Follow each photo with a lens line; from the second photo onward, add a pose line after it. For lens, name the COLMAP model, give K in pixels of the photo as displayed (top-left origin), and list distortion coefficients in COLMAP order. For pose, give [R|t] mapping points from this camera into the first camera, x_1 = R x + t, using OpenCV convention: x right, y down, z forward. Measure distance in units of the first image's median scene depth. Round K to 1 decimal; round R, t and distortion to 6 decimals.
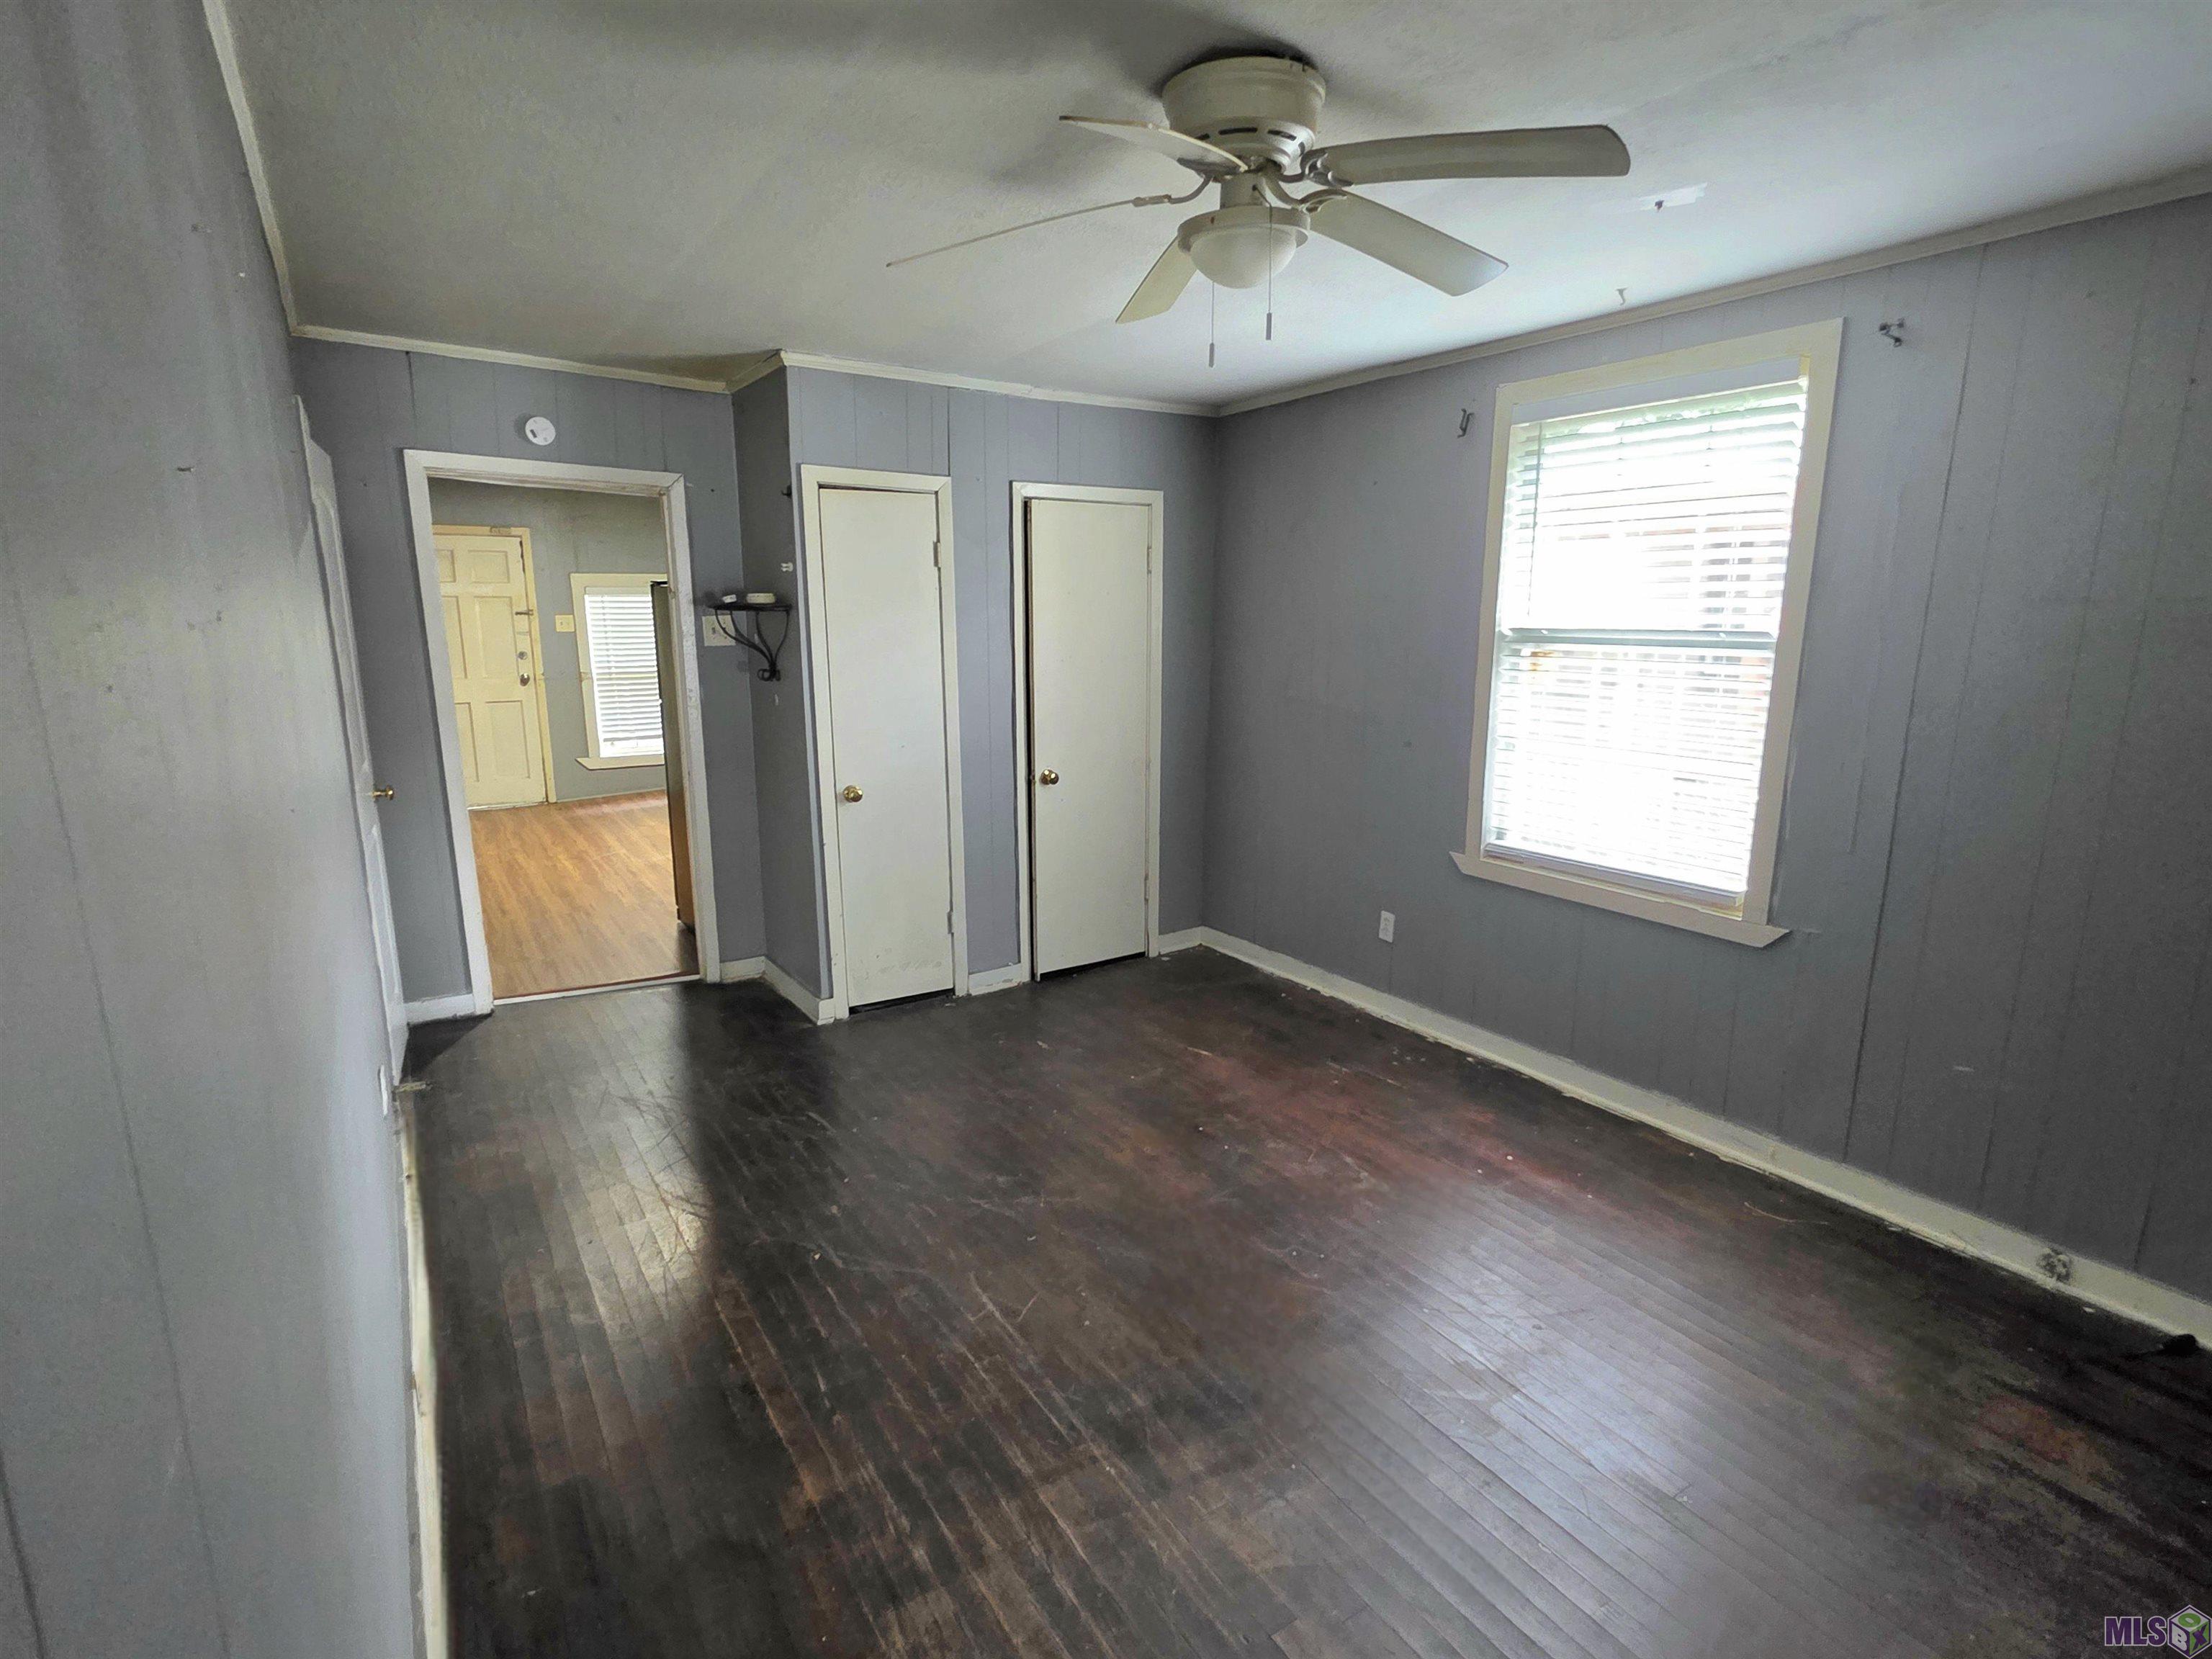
lens RADIAL K [[1091.1, 0, 1079.5], [0, 1091.1, 819.8], [0, 0, 1]] dist [-0.002775, -0.000254]
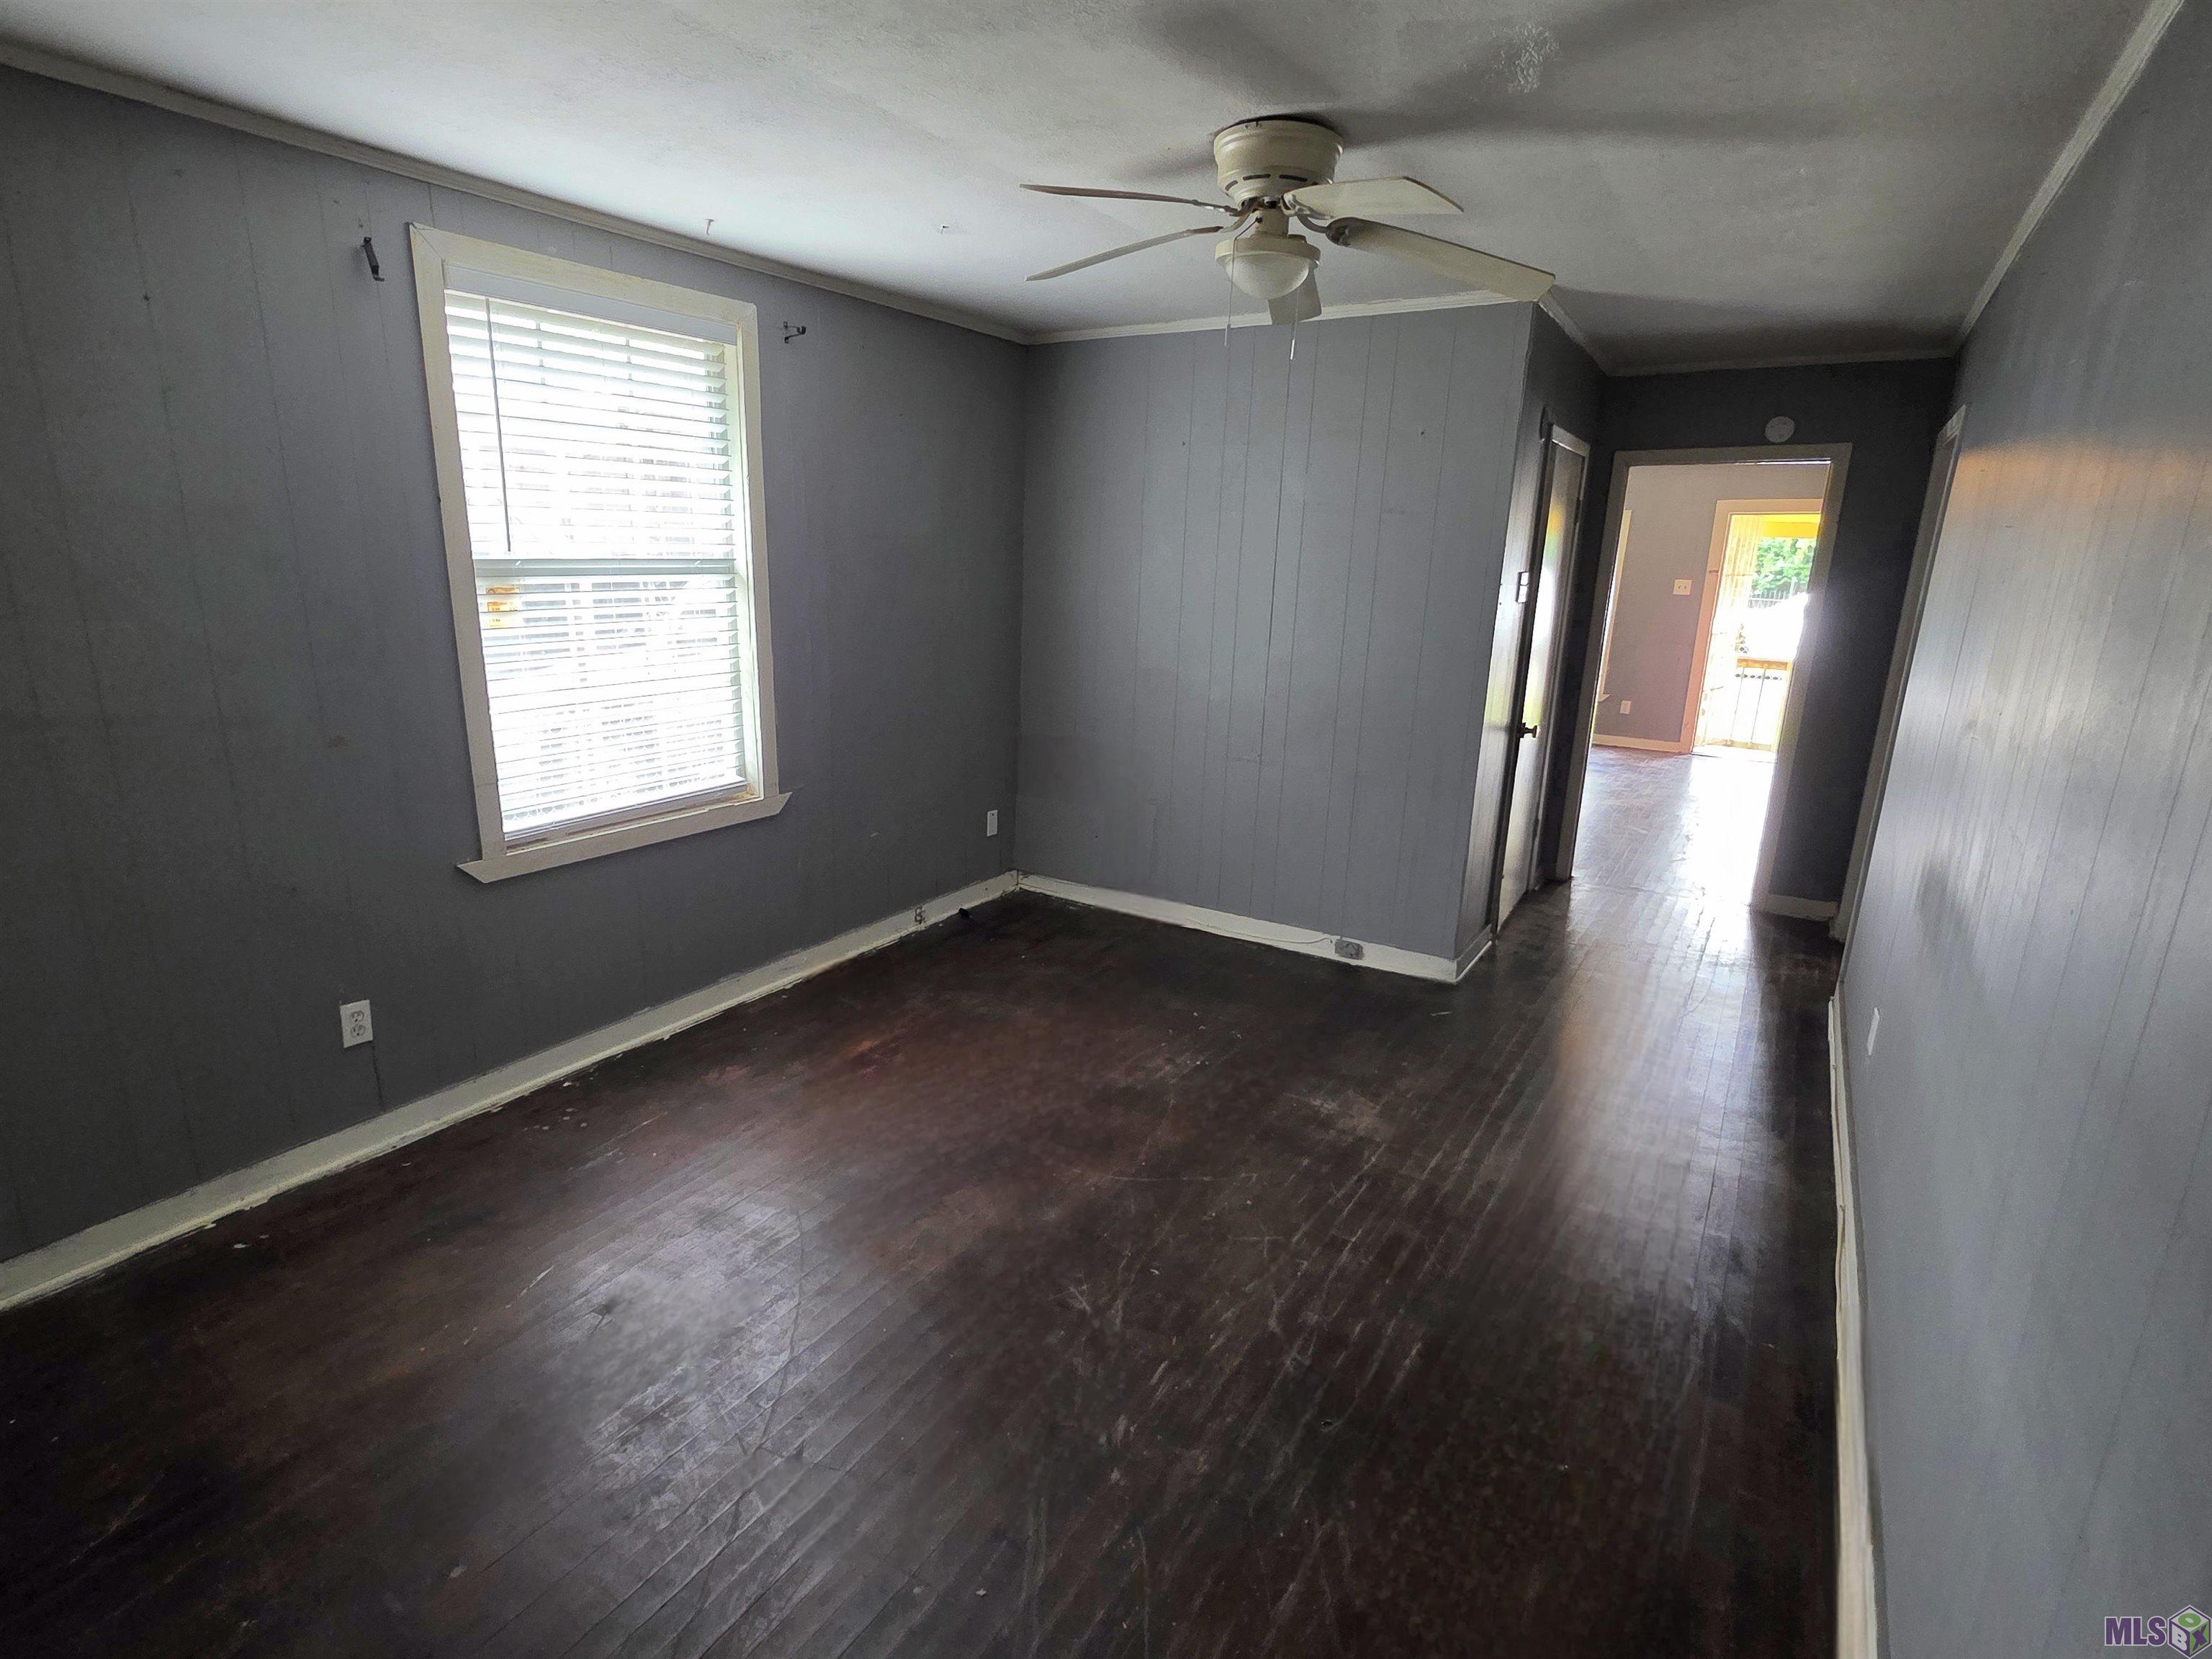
lens RADIAL K [[1092.0, 0, 1106.0], [0, 1092.0, 829.5], [0, 0, 1]] dist [-0.003853, -0.000257]
pose [[-0.430093, -0.234616, 0.871766, -0.591052], [0.152244, 0.932962, 0.326196, -0.202442], [-0.889855, 0.273016, -0.365542, 1.044956]]
